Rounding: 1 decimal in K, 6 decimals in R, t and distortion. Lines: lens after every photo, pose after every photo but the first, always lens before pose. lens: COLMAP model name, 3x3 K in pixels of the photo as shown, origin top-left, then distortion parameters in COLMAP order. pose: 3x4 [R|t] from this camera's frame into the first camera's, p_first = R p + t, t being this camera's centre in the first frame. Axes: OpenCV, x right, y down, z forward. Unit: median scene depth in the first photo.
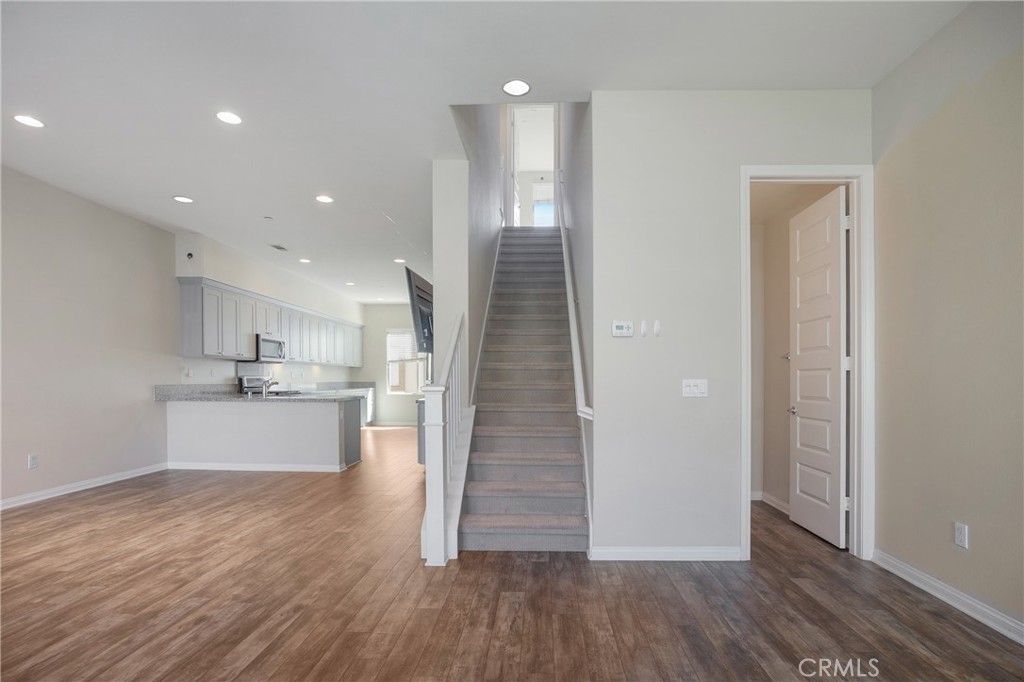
lens RADIAL K [[489.9, 0, 530.8], [0, 489.9, 397.9], [0, 0, 1]] dist [-0.036523, 0.011196]
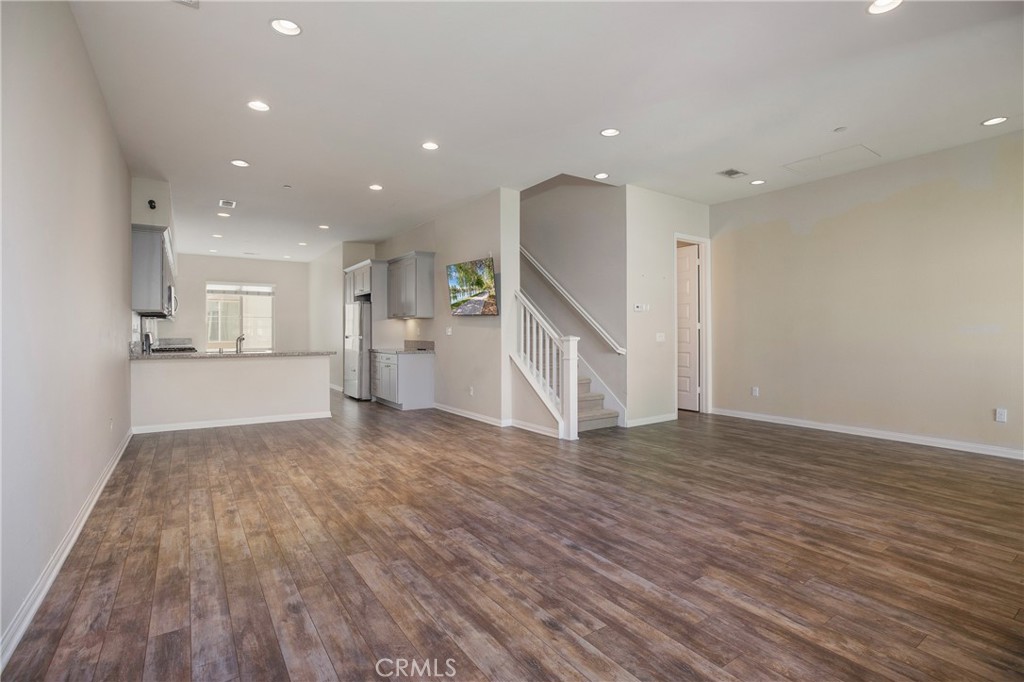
lens RADIAL K [[489.9, 0, 513.8], [0, 489.9, 336.0], [0, 0, 1]] dist [-0.036523, 0.011196]
pose [[0.803339, -0.004011, 0.595509, -1.352968], [0.024357, 0.999362, -0.026126, 0.013063], [-0.595024, 0.035493, 0.802924, -0.276436]]
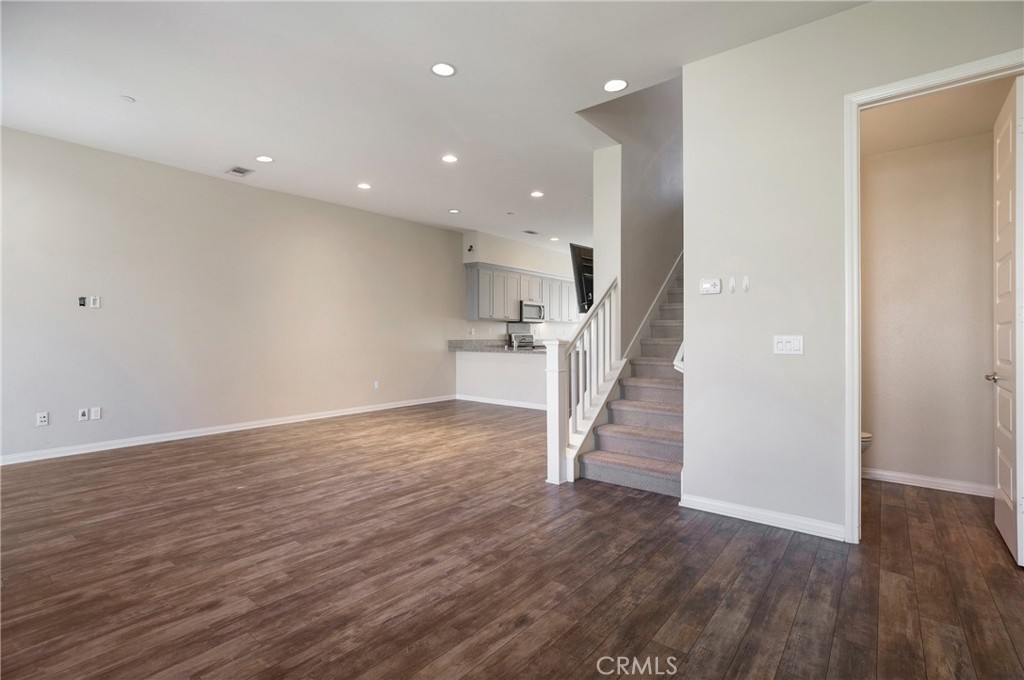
lens RADIAL K [[489.9, 0, 528.5], [0, 489.9, 352.0], [0, 0, 1]] dist [-0.036523, 0.011196]
pose [[0.799788, 0.019503, -0.599965, 0.487796], [-0.023667, 0.999719, 0.000948, 0.005135], [0.599815, 0.013442, 0.800026, -0.049943]]
